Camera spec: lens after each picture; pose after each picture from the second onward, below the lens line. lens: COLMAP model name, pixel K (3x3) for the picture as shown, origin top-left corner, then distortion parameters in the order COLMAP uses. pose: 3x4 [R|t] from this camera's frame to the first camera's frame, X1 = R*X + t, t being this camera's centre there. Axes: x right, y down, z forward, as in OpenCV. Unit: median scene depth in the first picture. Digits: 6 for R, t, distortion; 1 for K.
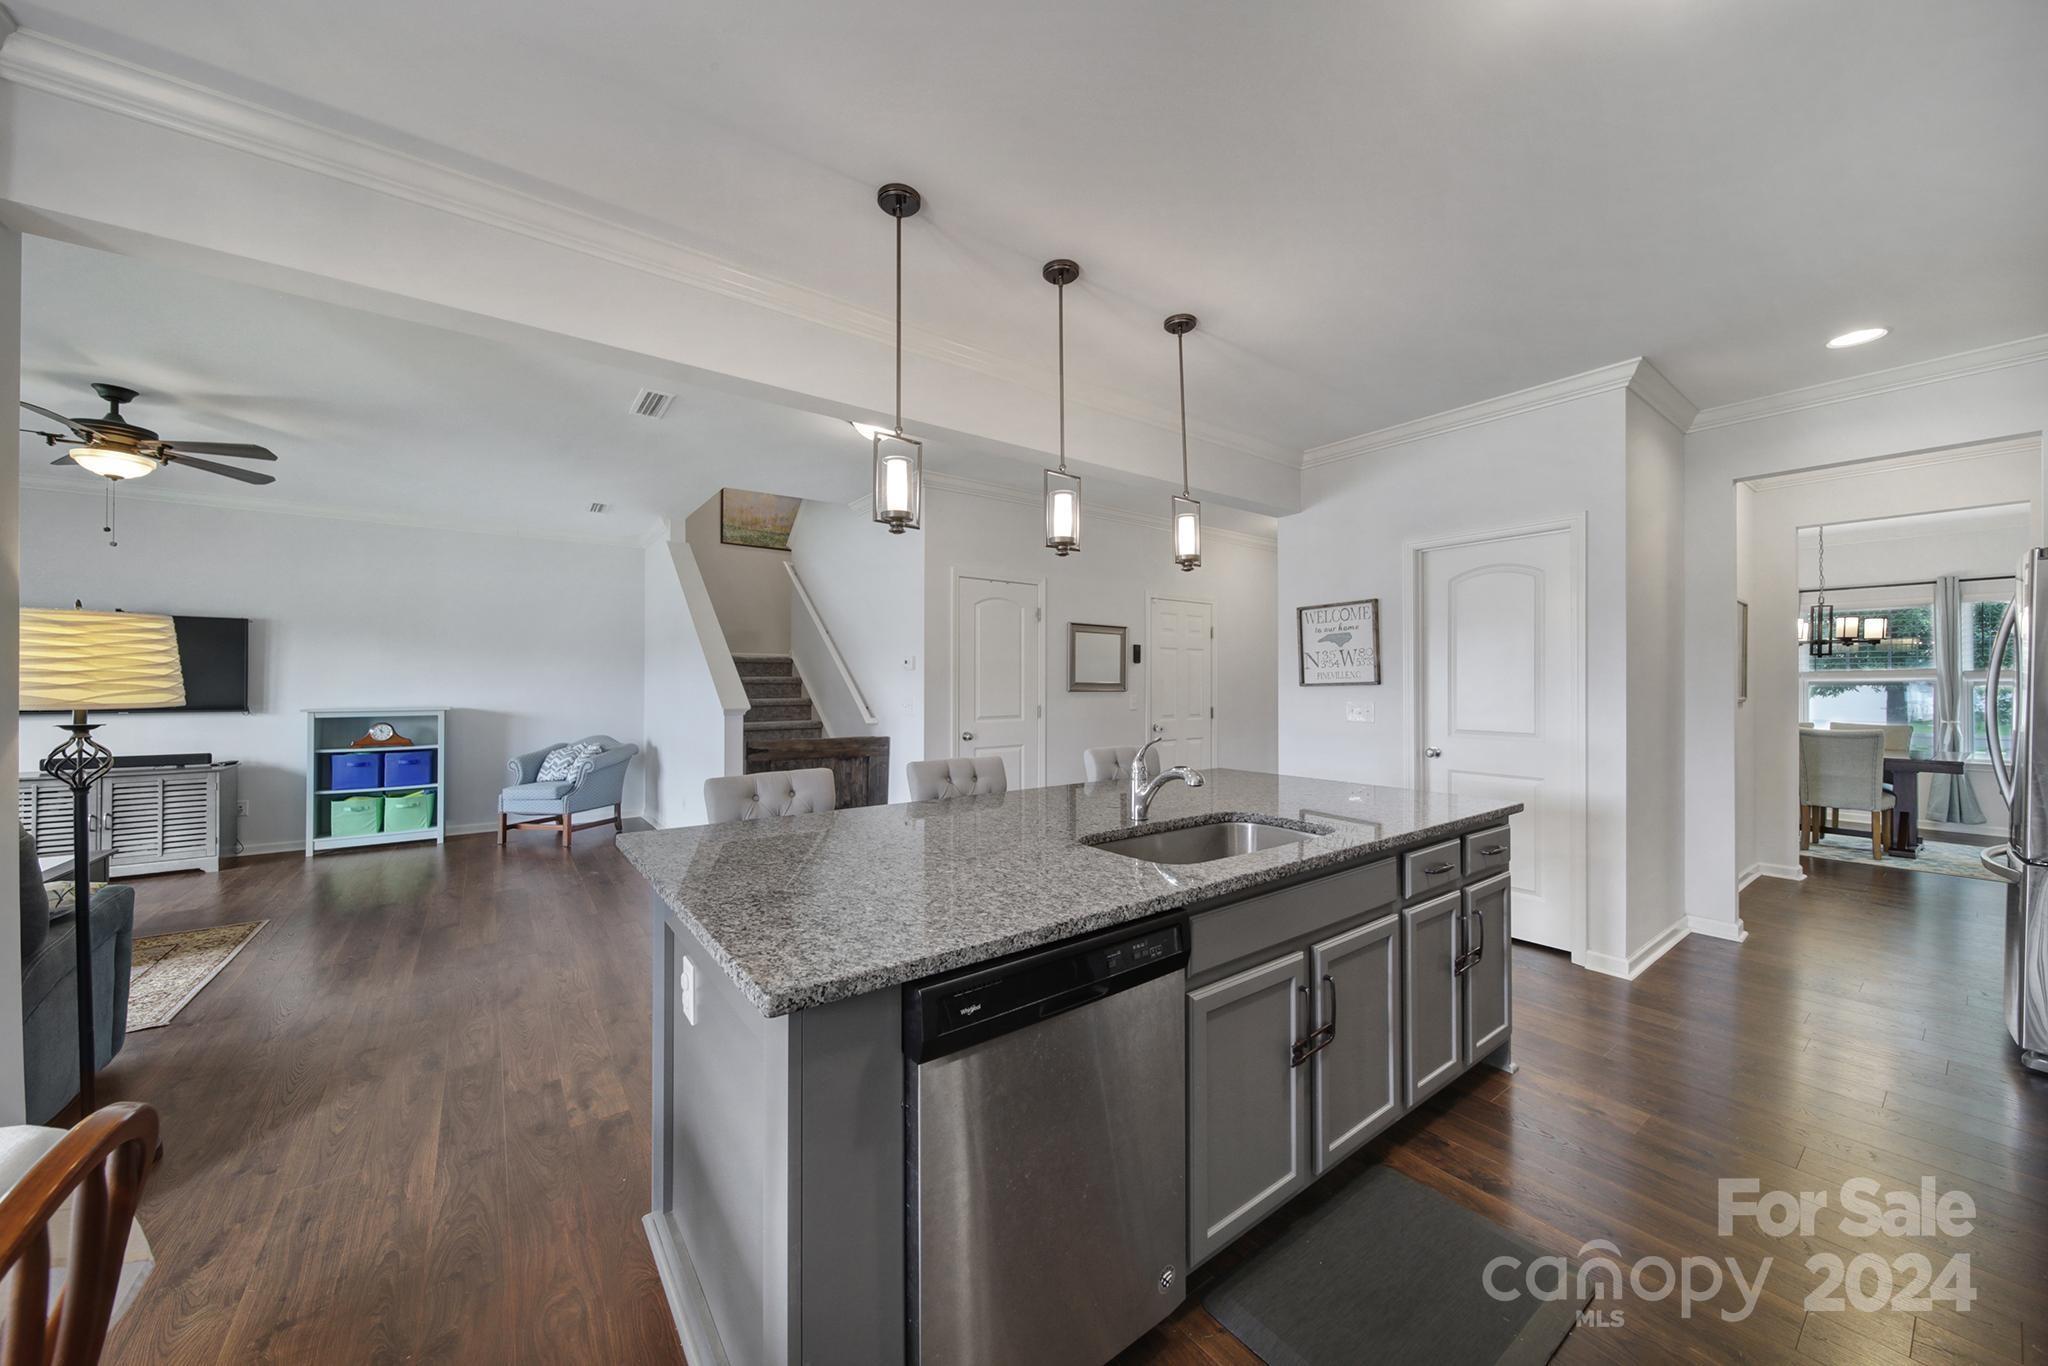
lens RADIAL K [[729.4, 0, 1025.8], [0, 729.4, 678.3], [0, 0, 1]] dist [-0.000112, -0.000251]
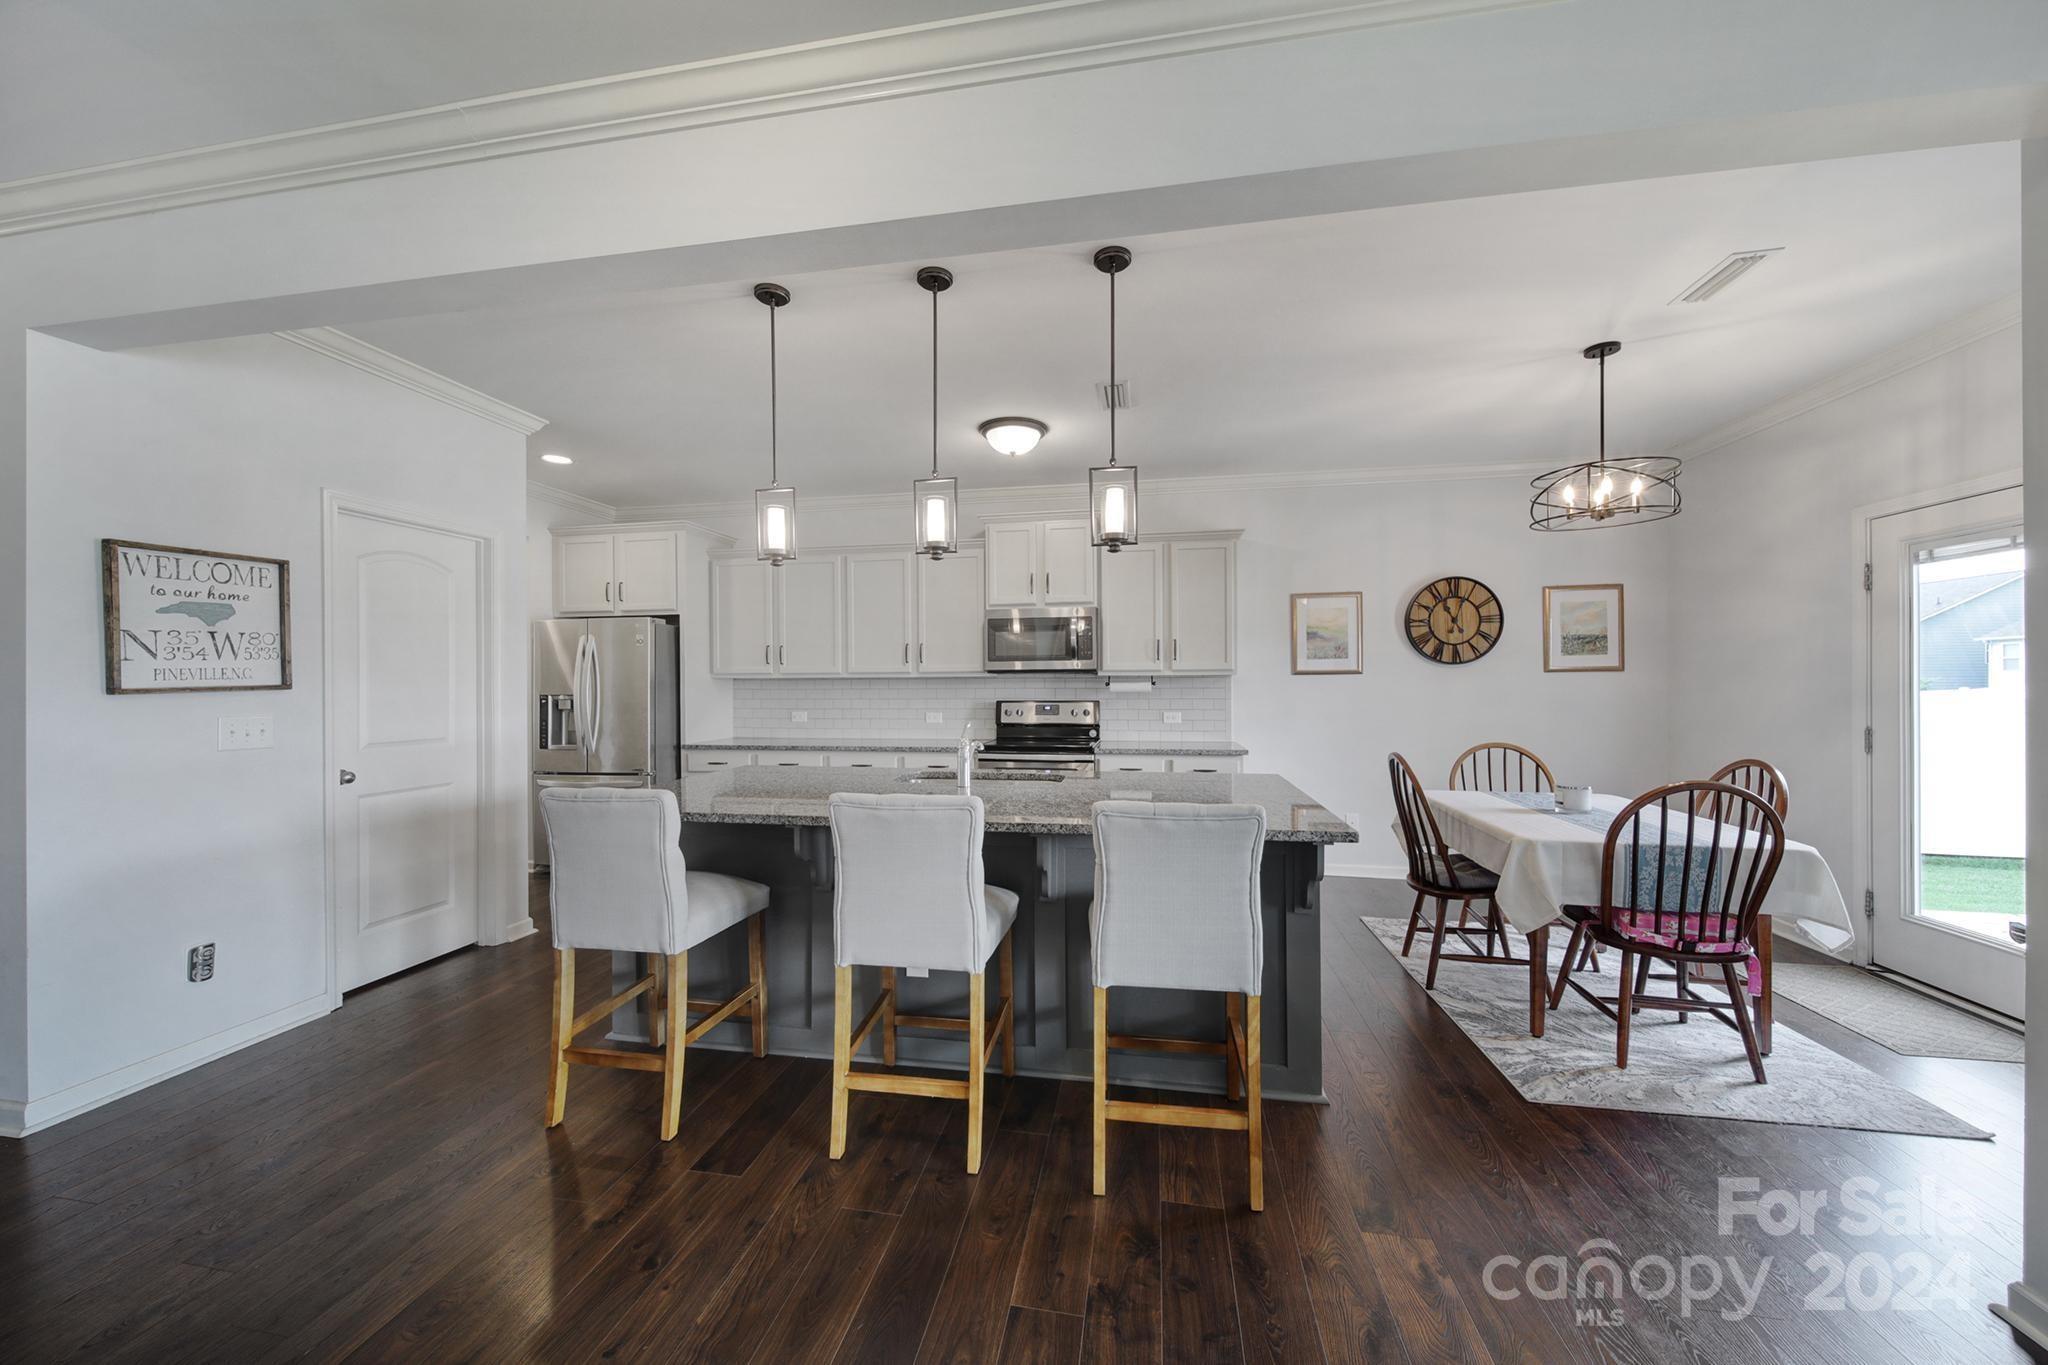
lens RADIAL K [[741.9, 0, 1019.4], [0, 741.9, 684.9], [0, 0, 1]] dist [-0.000509, -0.000010]
pose [[-0.682524, 0.002060, 0.730861, -0.354036], [-0.000025, 0.999996, -0.002843, 0.004637], [-0.730864, -0.001959, -0.682521, 0.731053]]
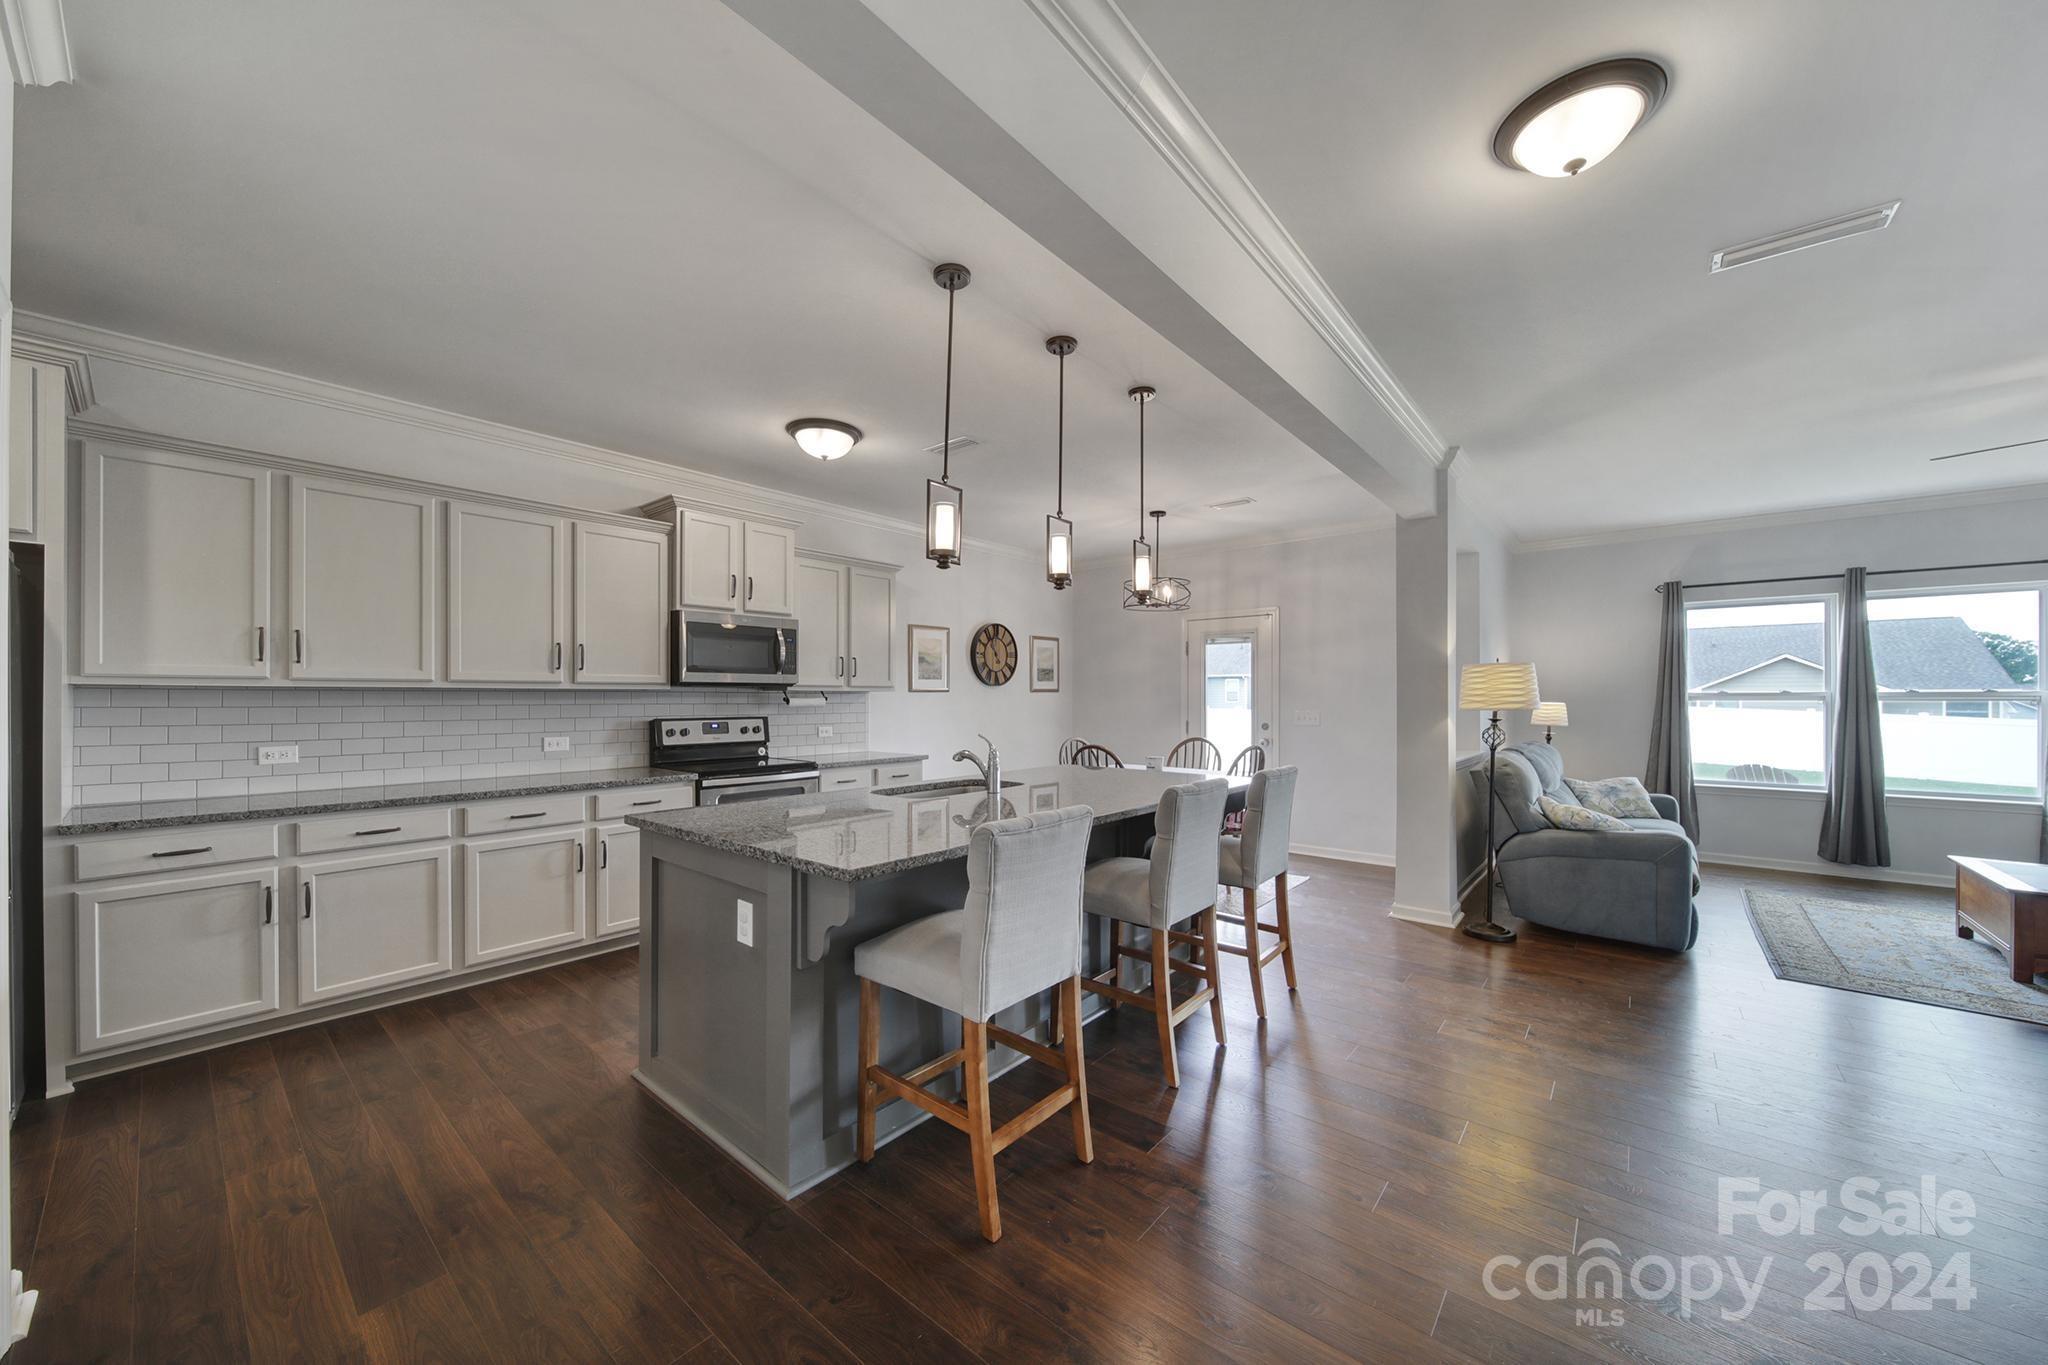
lens RADIAL K [[736.7, 0, 1035.3], [0, 736.7, 698.2], [0, 0, 1]] dist [-0.002667, -0.000261]
pose [[-0.970726, -0.000577, -0.240191, 0.161876], [0.000663, 0.999987, -0.005081, 0.004566], [0.240190, -0.005092, -0.970712, 0.955185]]
